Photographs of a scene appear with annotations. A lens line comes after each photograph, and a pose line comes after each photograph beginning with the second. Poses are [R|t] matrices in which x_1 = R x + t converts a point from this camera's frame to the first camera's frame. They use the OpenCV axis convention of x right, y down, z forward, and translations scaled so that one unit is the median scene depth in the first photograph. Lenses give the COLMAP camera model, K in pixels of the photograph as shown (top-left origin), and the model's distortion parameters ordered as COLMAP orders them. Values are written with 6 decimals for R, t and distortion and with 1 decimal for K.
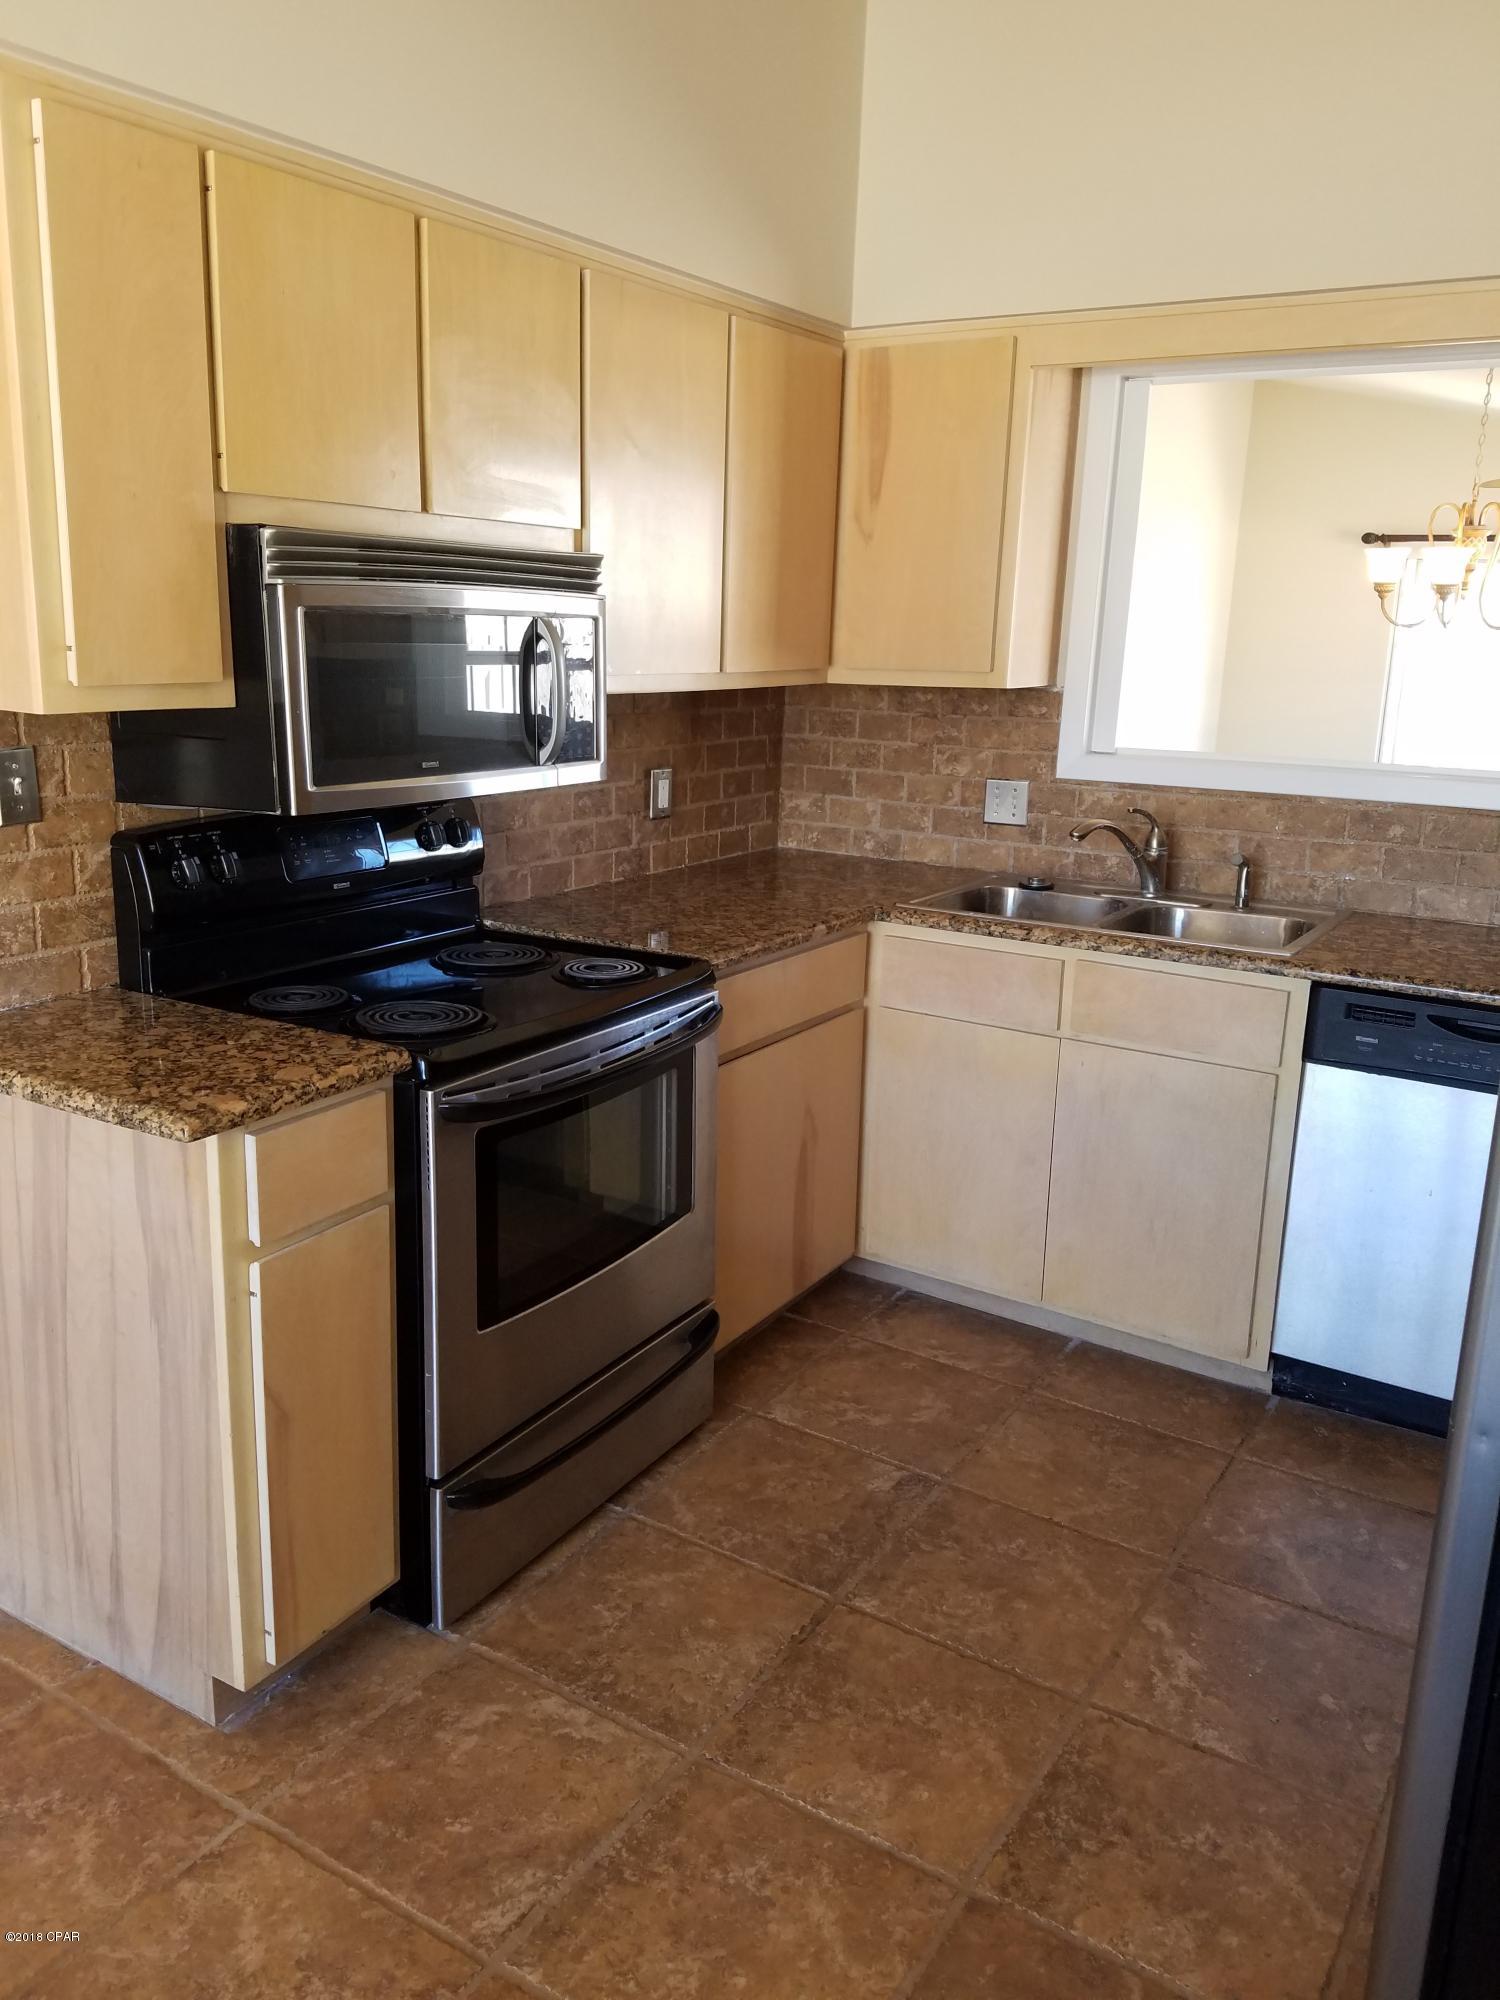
lens RADIAL K [[1576.2, 0, 634.9], [0, 1576.2, 982.2], [0, 0, 1]] dist [0.196220, -0.304675]
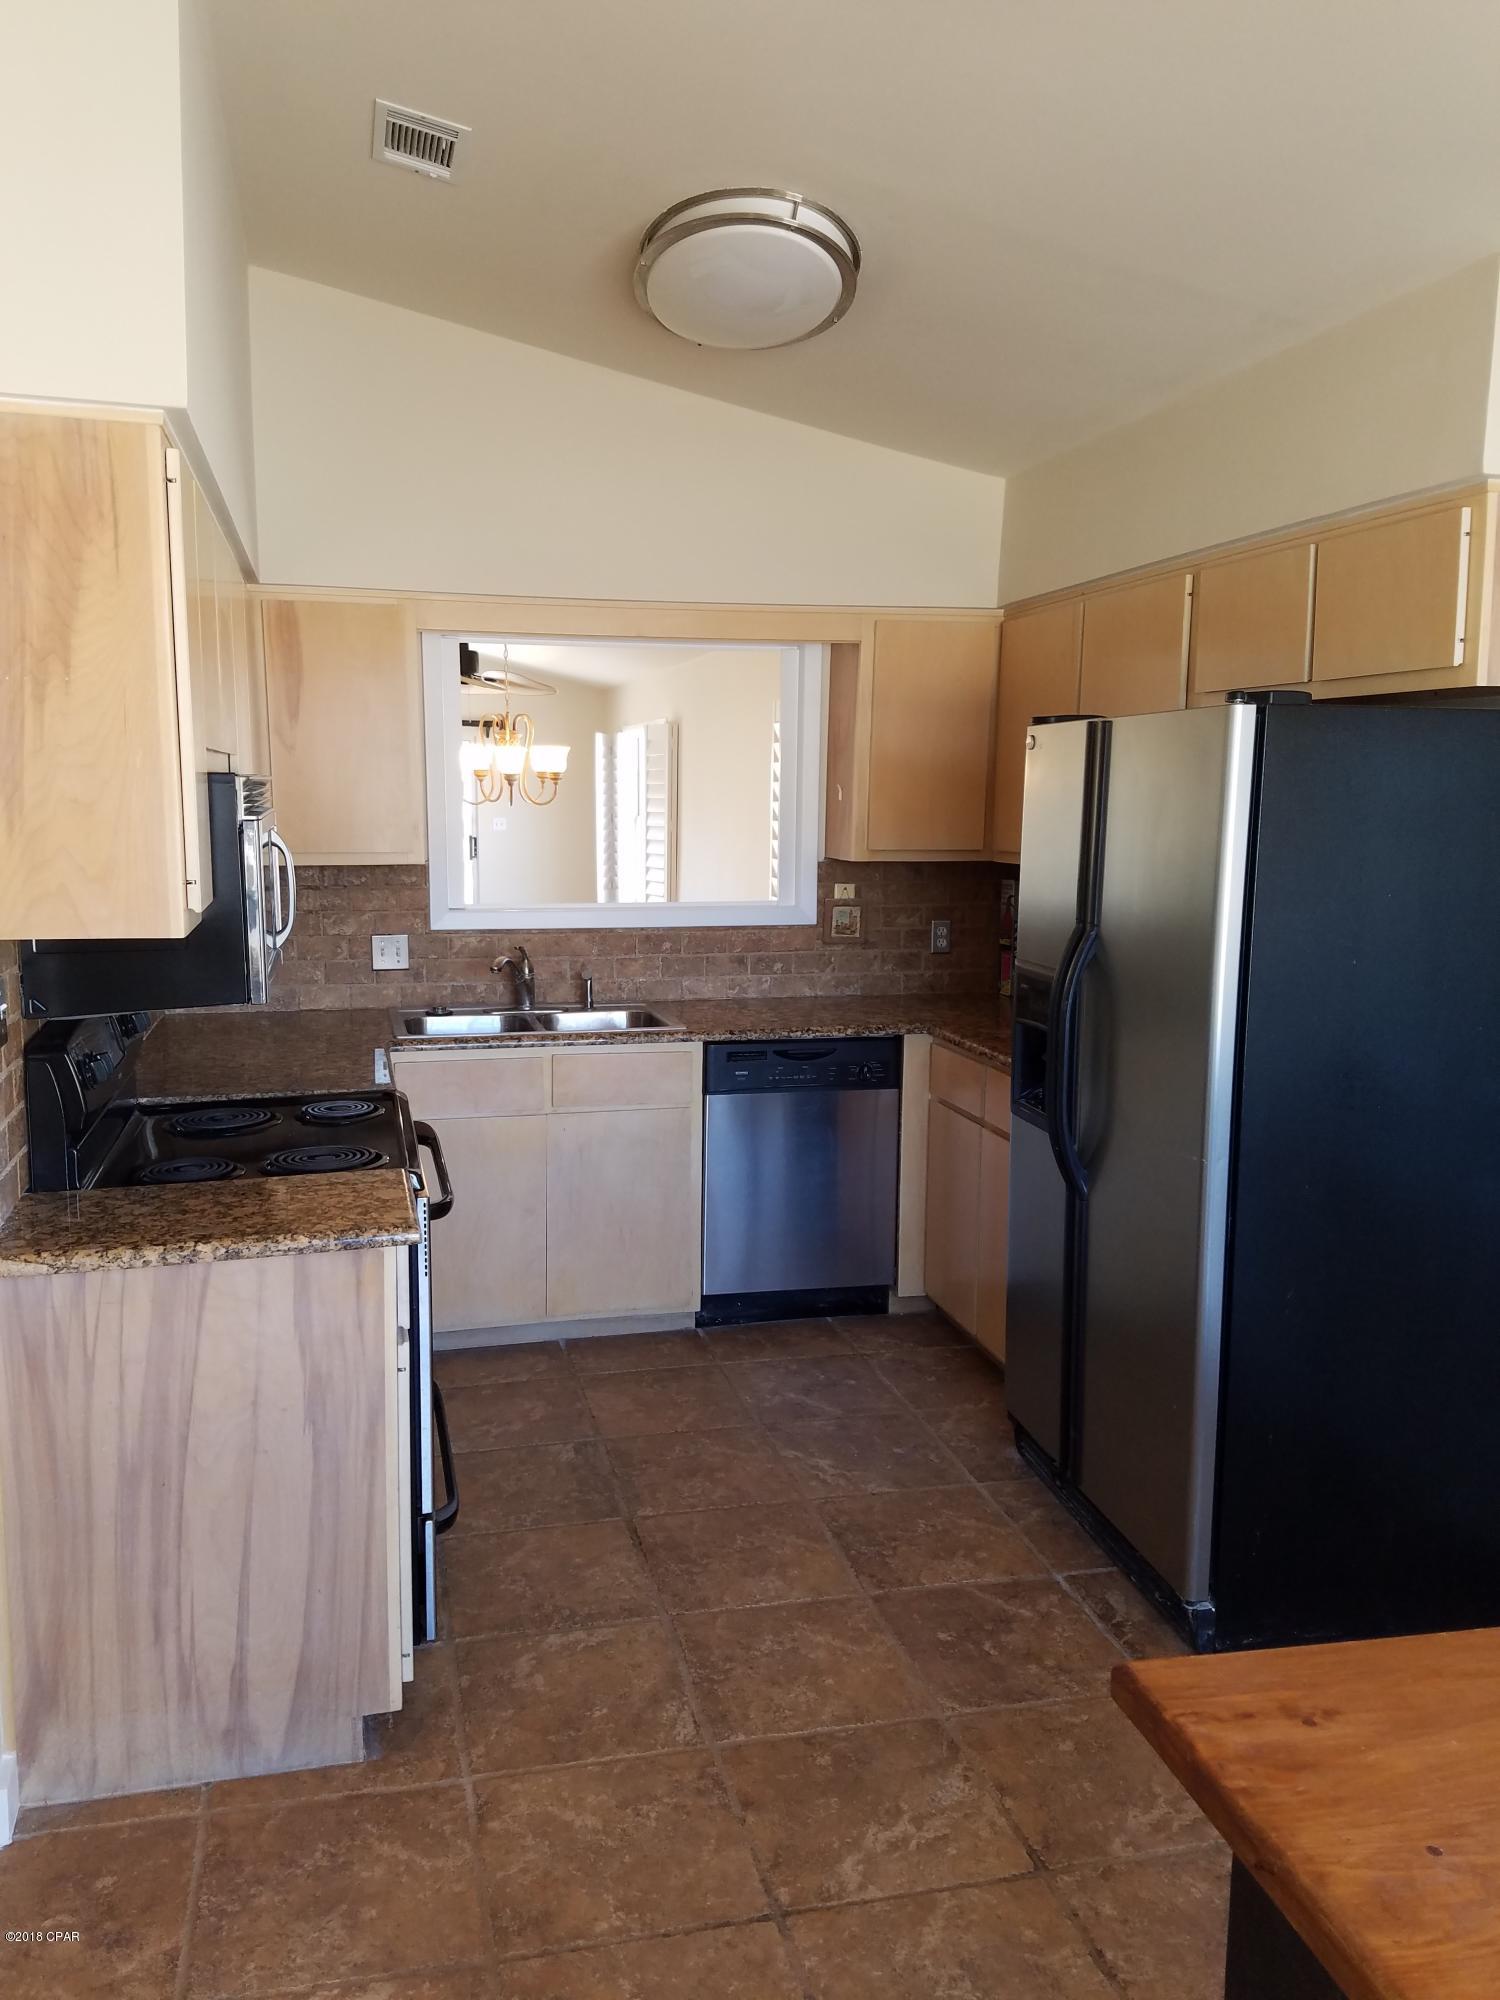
lens RADIAL K [[1543.7, 0, 732.8], [0, 1543.7, 998.2], [0, 0, 1]] dist [0.268585, -0.368808]
pose [[0.700668, -0.121980, 0.702984, -0.800535], [0.179118, 0.983797, -0.007822, -0.034903], [-0.690639, 0.131398, 0.711163, -0.101841]]
